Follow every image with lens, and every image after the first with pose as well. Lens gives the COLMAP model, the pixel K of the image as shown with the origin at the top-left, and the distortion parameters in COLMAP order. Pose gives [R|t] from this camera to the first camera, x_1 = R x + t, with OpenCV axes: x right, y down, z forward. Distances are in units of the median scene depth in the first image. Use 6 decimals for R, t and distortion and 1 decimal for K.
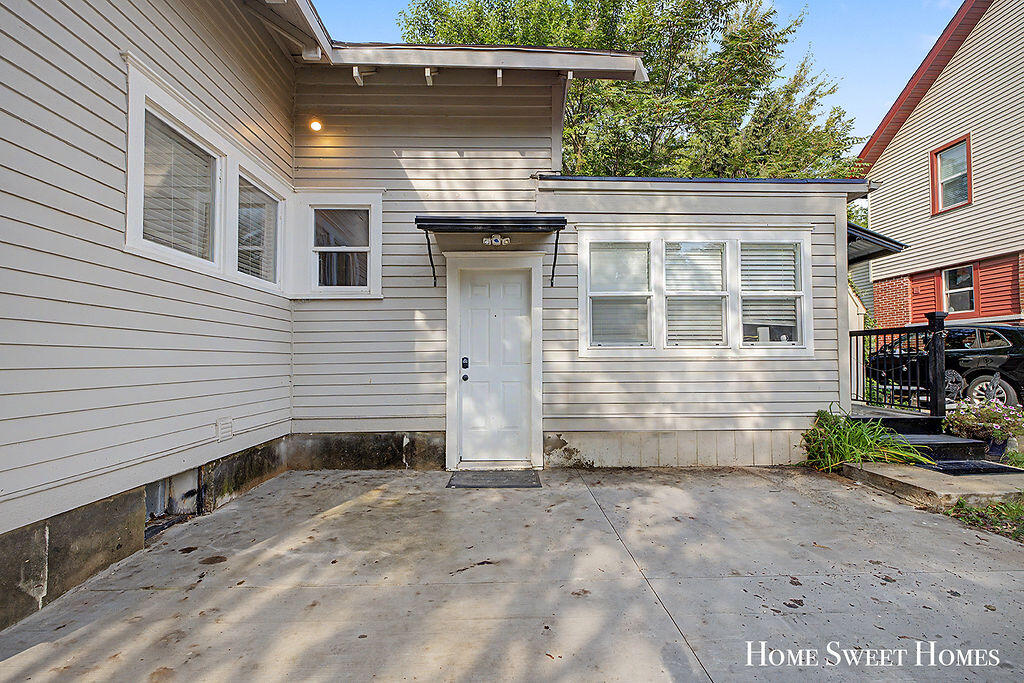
lens RADIAL K [[445.5, 0, 520.6], [0, 445.5, 351.5], [0, 0, 1]] dist [0.000534, 0.000002]
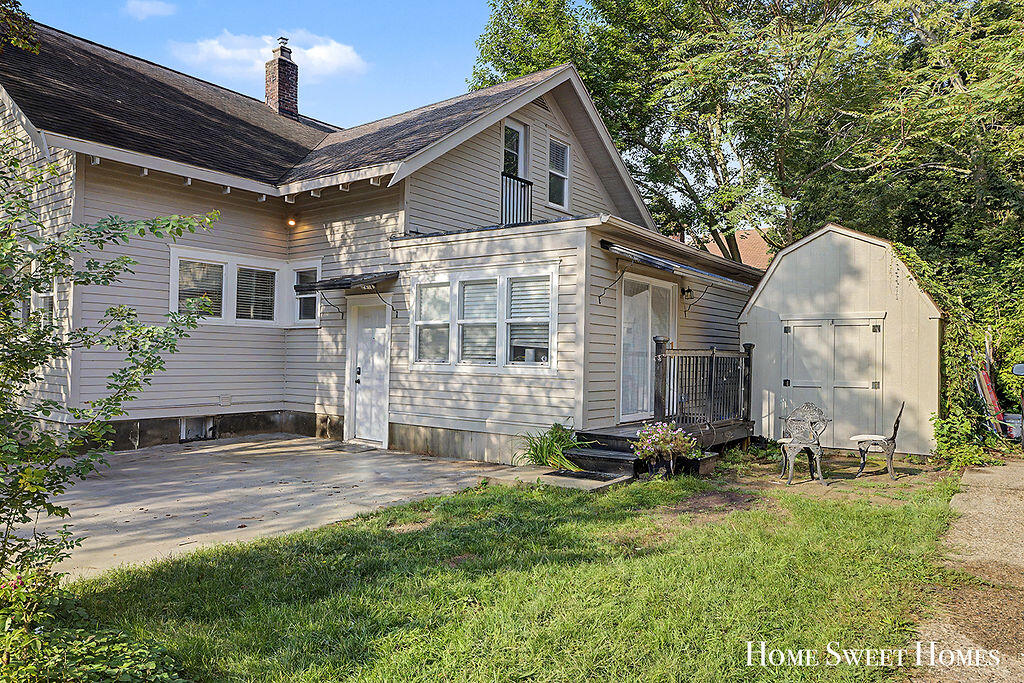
lens RADIAL K [[694.6, 0, 512.0], [0, 694.6, 341.5], [0, 0, 1]] dist [-0.026612, 0.000061]
pose [[0.772406, 0.006786, -0.635093, 1.732188], [-0.012660, 0.999909, -0.004713, -0.067335], [0.635003, 0.011681, 0.772421, -0.440049]]
